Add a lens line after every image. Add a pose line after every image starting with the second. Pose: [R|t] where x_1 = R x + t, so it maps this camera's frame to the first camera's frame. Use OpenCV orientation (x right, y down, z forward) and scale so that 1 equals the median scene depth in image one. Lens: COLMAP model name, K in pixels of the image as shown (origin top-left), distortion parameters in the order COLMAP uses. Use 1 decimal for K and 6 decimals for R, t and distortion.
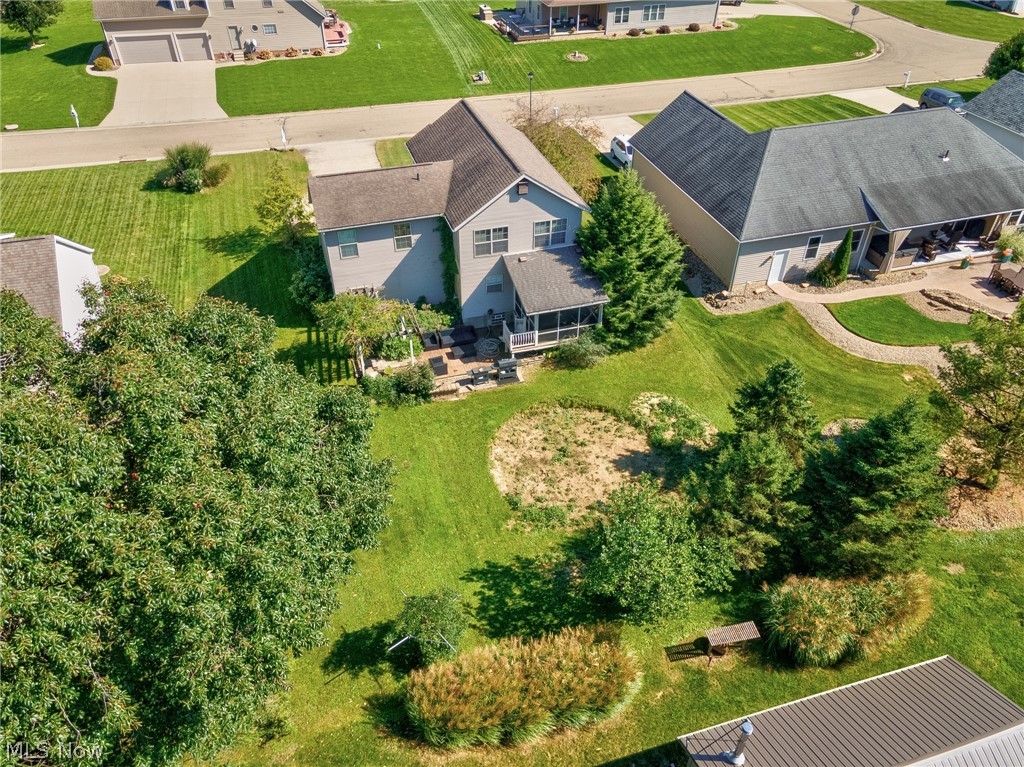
lens RADIAL K [[747.1, 0, 510.1], [0, 747.1, 376.3], [0, 0, 1]] dist [0.029650, 0.039482]
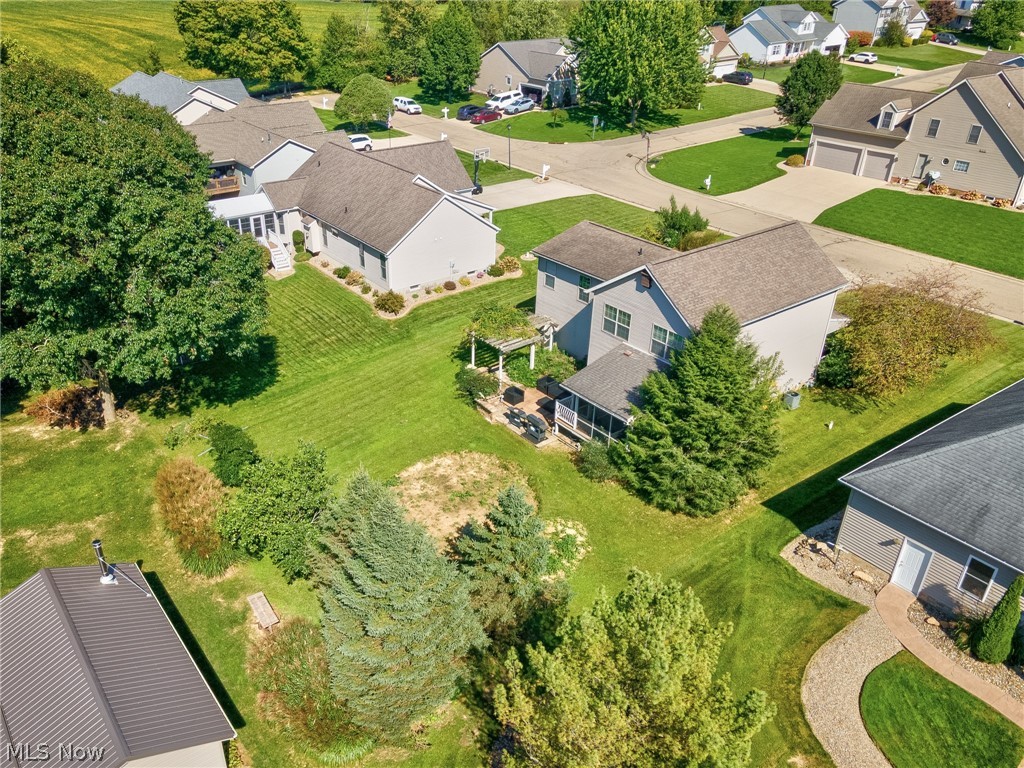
lens RADIAL K [[810.8, 0, 475.0], [0, 810.8, 419.9], [0, 0, 1]] dist [0.051772, 0.003478]
pose [[0.339936, 0.475391, -0.811448, 0.820320], [-0.584404, 0.782796, 0.213783, -0.196189], [0.736828, 0.401541, 0.543921, 0.332907]]
